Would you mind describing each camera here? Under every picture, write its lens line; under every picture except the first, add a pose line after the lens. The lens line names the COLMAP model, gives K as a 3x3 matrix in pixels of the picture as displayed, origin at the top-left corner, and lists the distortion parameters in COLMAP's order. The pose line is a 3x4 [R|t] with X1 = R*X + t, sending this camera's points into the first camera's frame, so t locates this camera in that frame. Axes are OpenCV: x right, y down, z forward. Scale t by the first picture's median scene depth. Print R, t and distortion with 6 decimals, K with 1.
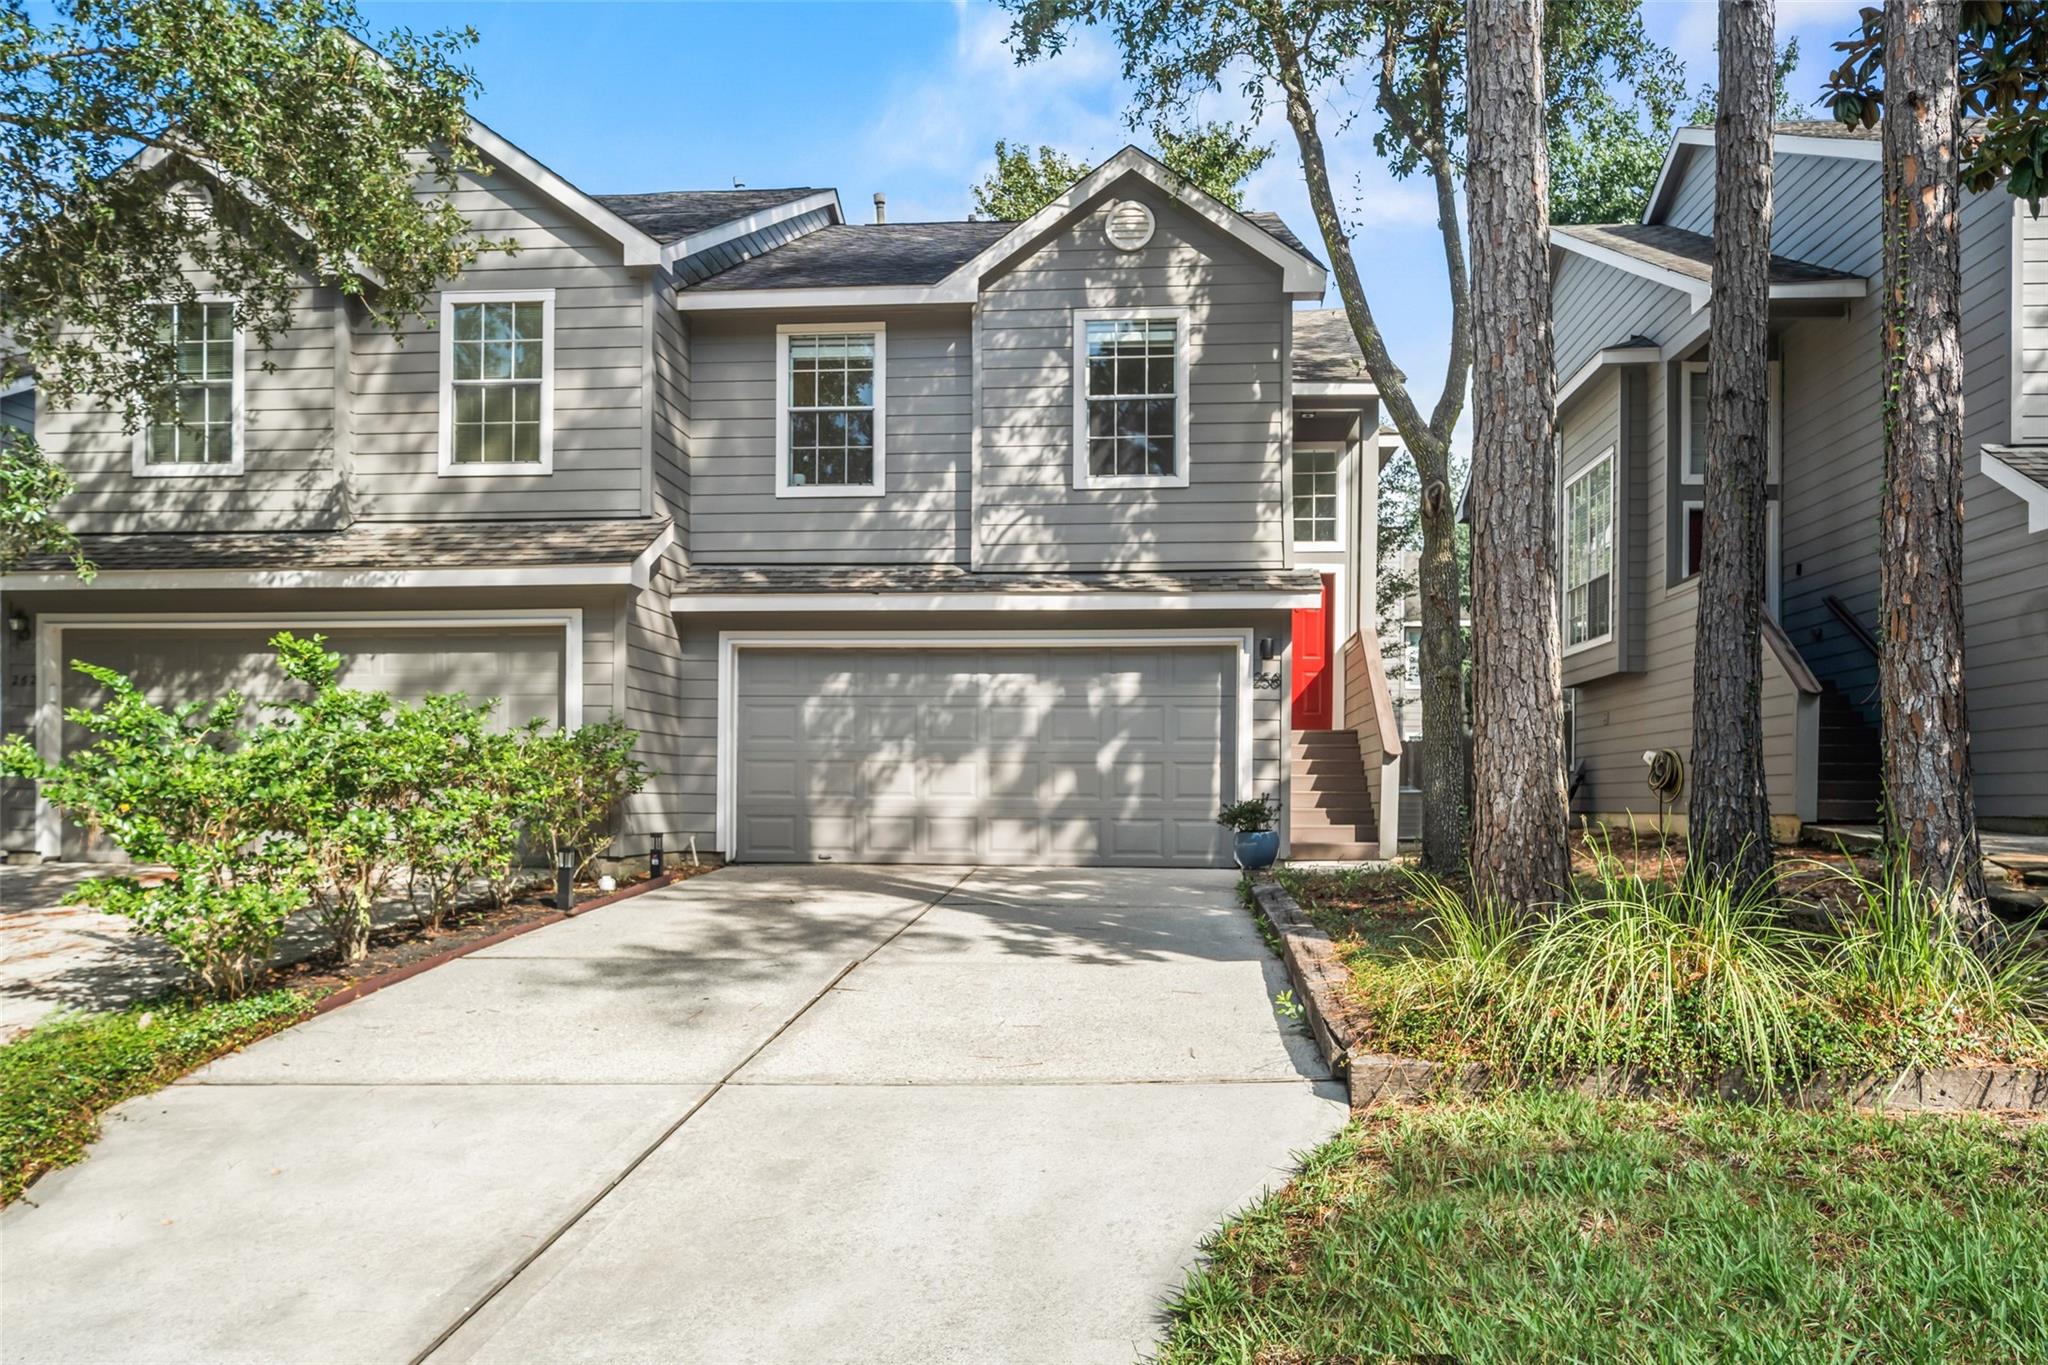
lens RADIAL K [[1456.8, 0, 1025.6], [0, 1456.8, 680.2], [0, 0, 1]] dist [0.007474, -0.004639]
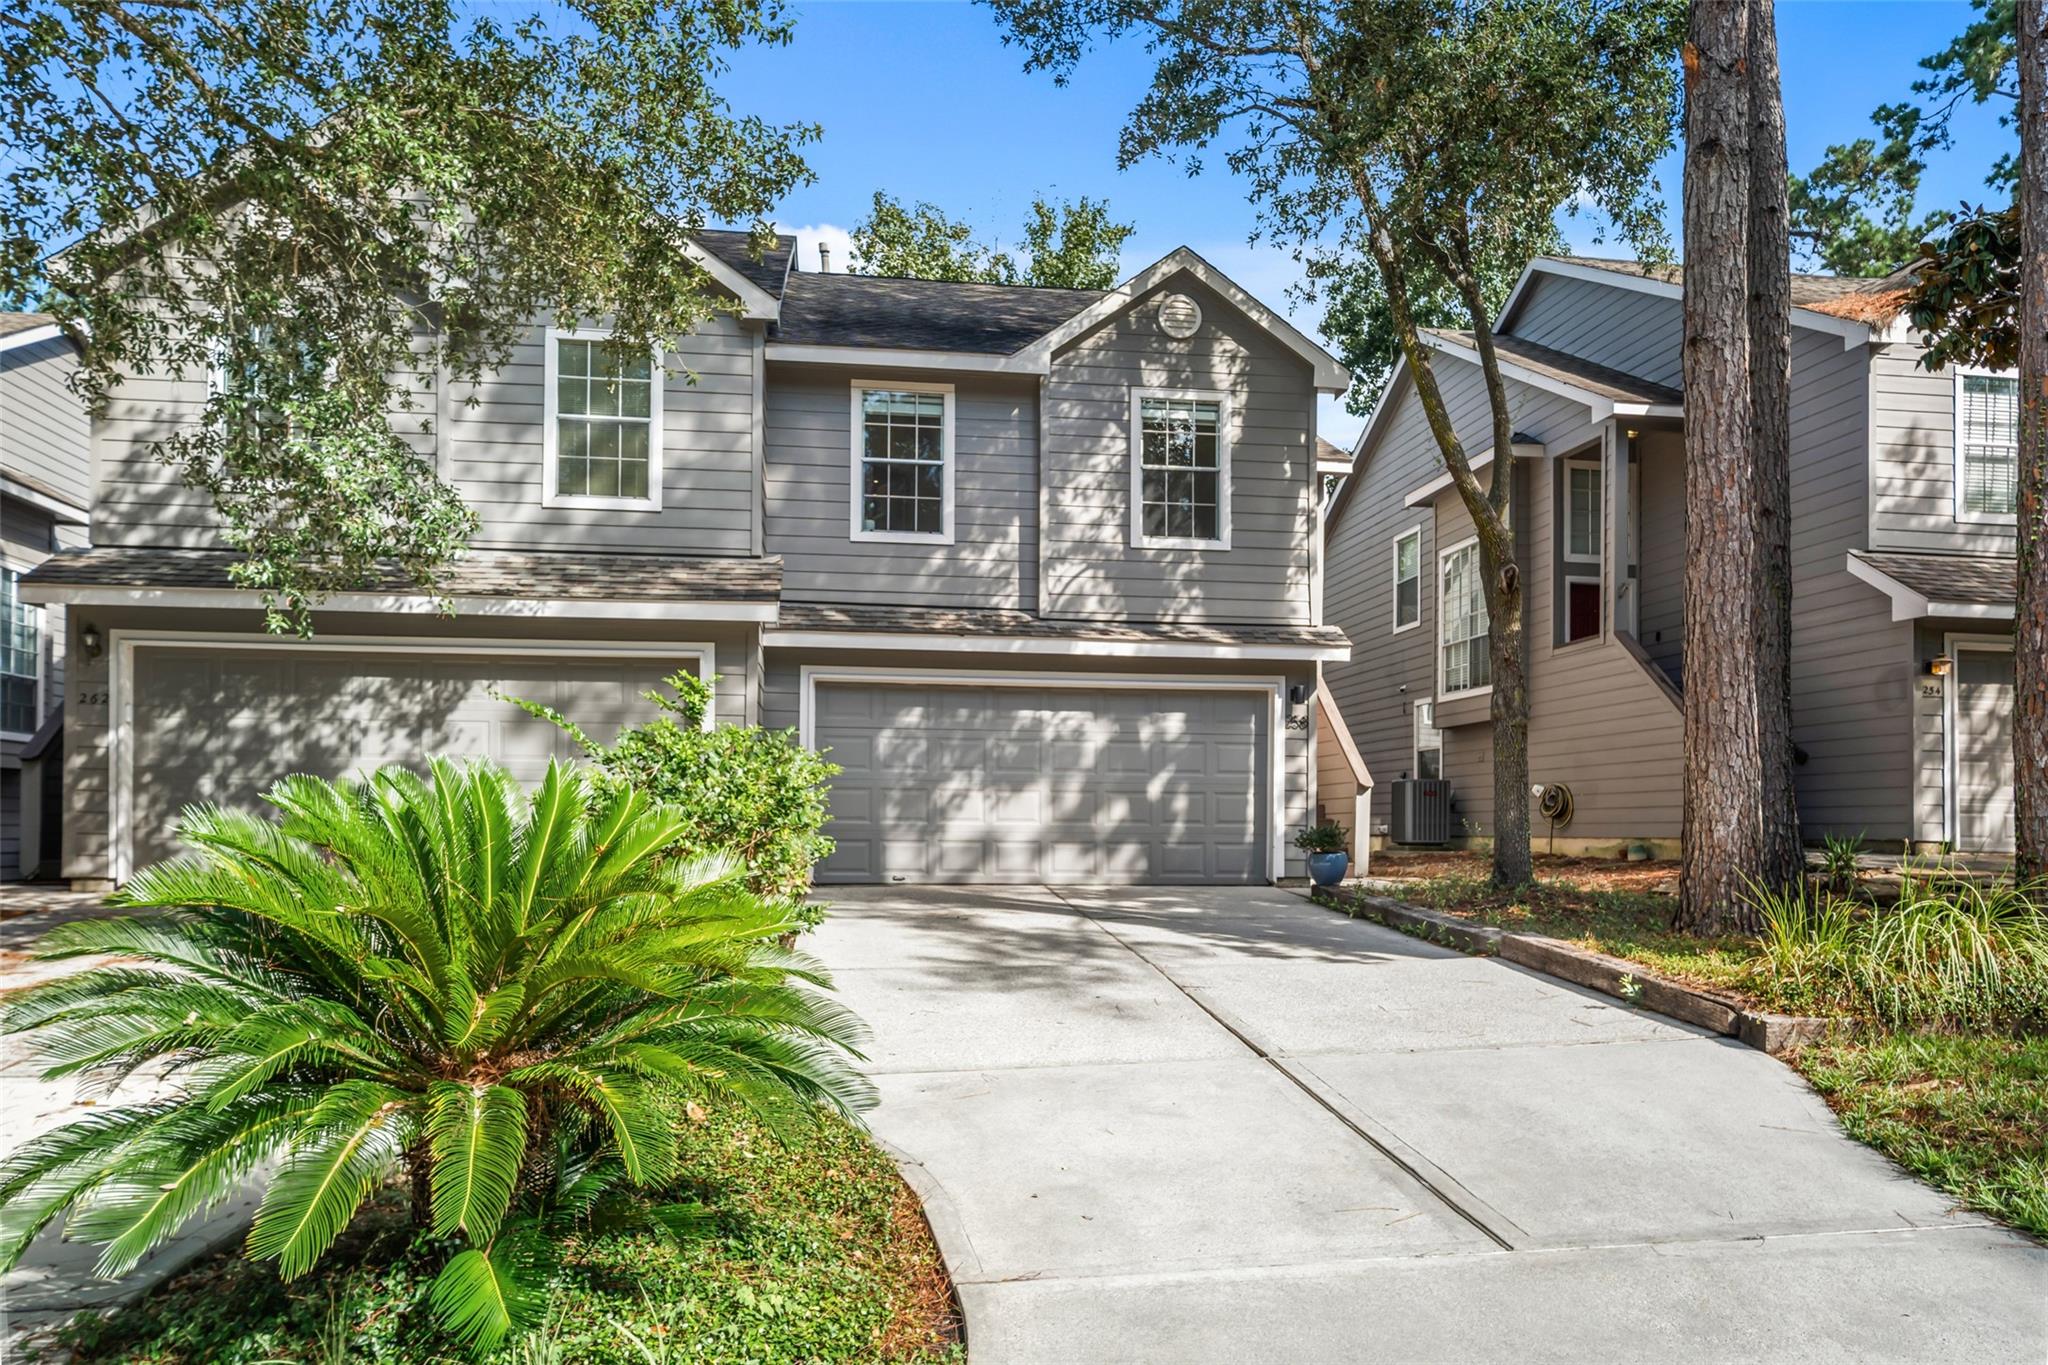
lens RADIAL K [[1456.8, 0, 1019.8], [0, 1456.8, 690.0], [0, 0, 1]] dist [0.007474, -0.004639]
pose [[0.972074, 0.022809, 0.233562, -0.312079], [-0.020574, 0.999716, -0.012002, -0.006664], [-0.233769, 0.006862, 0.972268, -0.067340]]
